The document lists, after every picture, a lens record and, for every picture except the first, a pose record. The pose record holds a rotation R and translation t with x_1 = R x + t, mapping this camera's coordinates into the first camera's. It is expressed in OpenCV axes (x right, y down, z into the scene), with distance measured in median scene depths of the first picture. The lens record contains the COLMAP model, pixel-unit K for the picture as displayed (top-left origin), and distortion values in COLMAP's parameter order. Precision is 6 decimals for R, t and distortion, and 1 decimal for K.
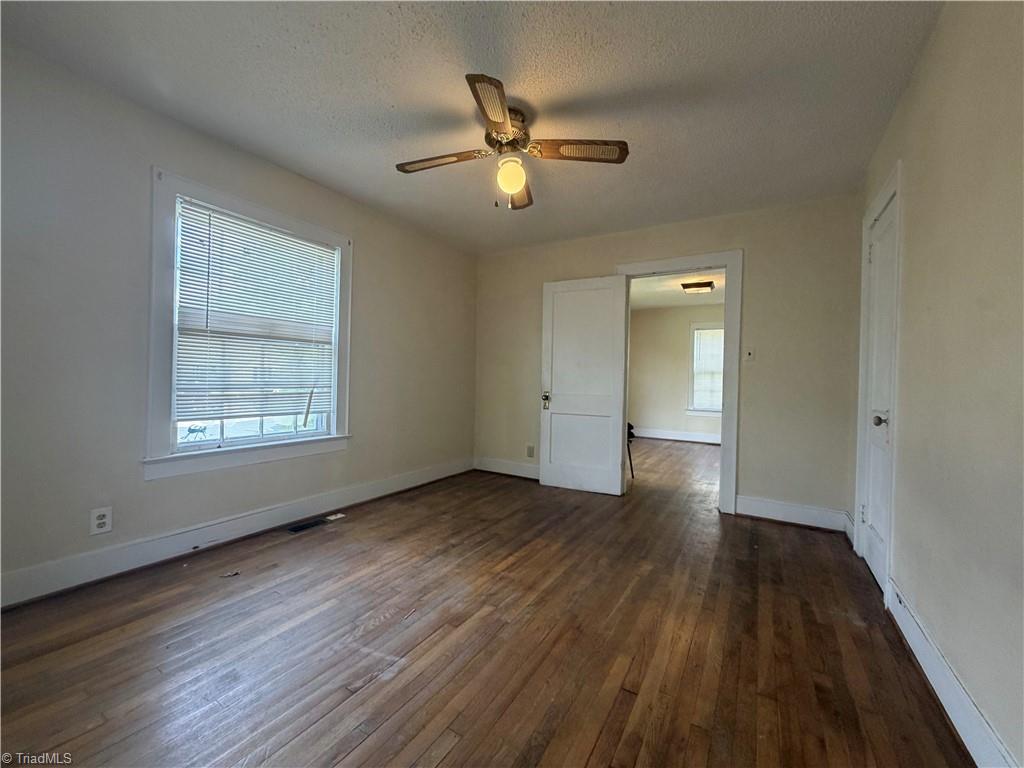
lens RADIAL K [[406.7, 0, 508.8], [0, 406.7, 382.1], [0, 0, 1]] dist [-0.003017, -0.000239]
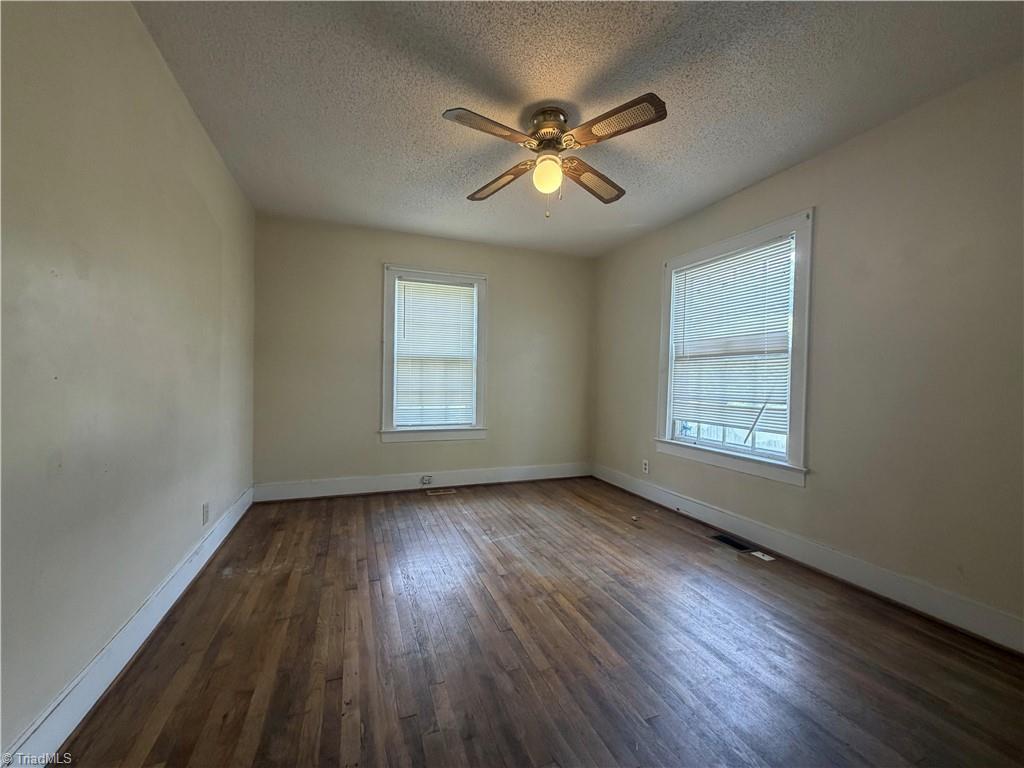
lens RADIAL K [[406.7, 0, 508.8], [0, 406.7, 382.1], [0, 0, 1]] dist [-0.003017, -0.000239]
pose [[-0.600330, -0.025160, -0.799357, 0.703550], [-0.036025, 0.999341, -0.004399, -0.010468], [0.798941, 0.026156, -0.600841, 1.307167]]
